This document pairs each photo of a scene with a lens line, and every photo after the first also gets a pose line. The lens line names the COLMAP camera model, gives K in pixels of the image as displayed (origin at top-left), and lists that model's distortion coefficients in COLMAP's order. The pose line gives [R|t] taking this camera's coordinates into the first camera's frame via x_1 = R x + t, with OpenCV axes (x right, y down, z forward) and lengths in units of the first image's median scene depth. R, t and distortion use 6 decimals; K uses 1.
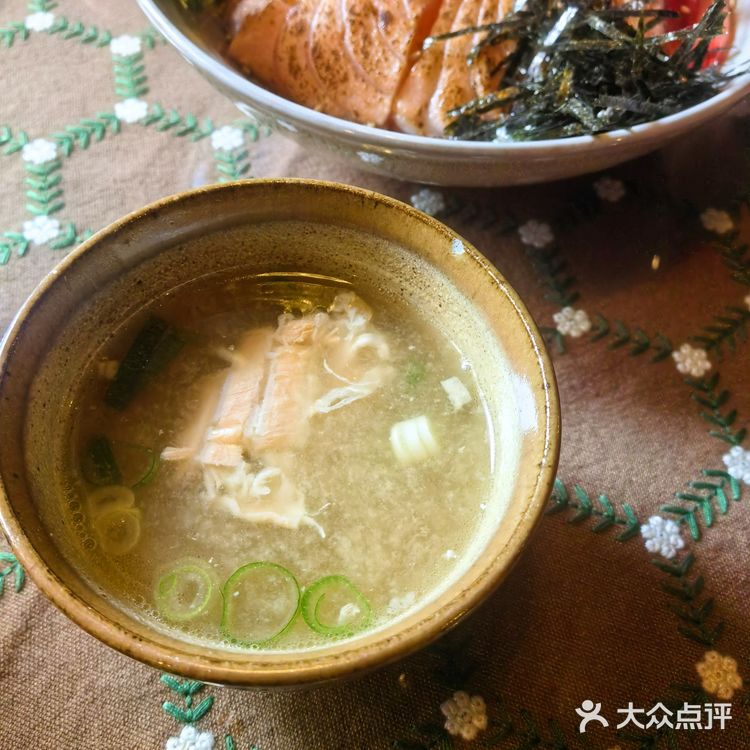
lens RADIAL K [[814.5, 0, 370.3], [0, 814.5, 395.4], [0, 0, 1]] dist [-0.004685, 0.000000]
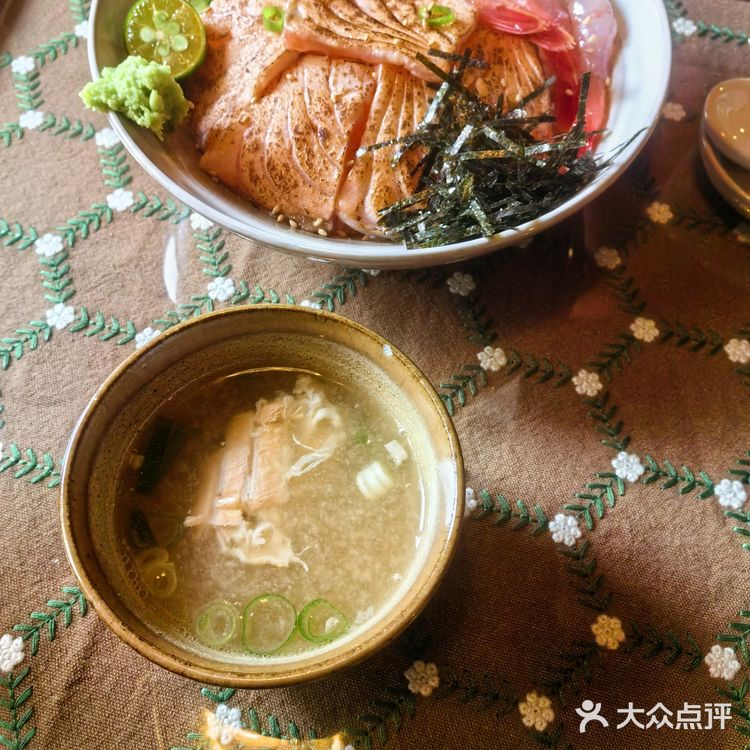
lens RADIAL K [[814.5, 0, 372.7], [0, 814.5, 379.5], [0, 0, 1]] dist [-0.004685, 0.000000]
pose [[0.996533, -0.081033, 0.018868, 0.040098], [0.079504, 0.994294, 0.071130, -0.175203], [-0.024524, -0.069383, 0.997289, -0.272731]]
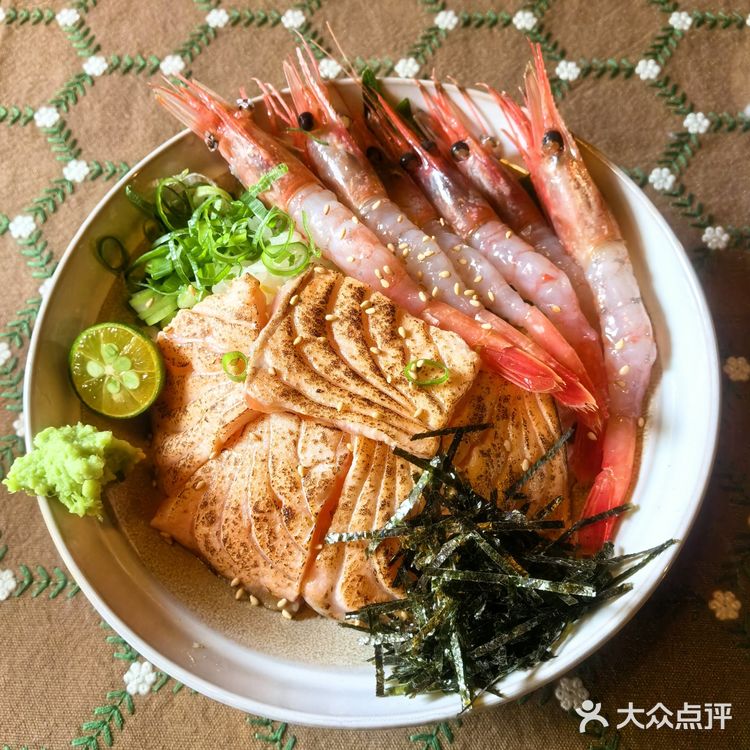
lens RADIAL K [[814.5, 0, 375.1], [0, 814.5, 373.4], [0, 0, 1]] dist [-0.004685, 0.000000]
pose [[0.996814, -0.042534, -0.067470, 0.213046], [0.051131, 0.990025, 0.131290, -0.785156], [0.061213, -0.134321, 0.989045, -0.017436]]
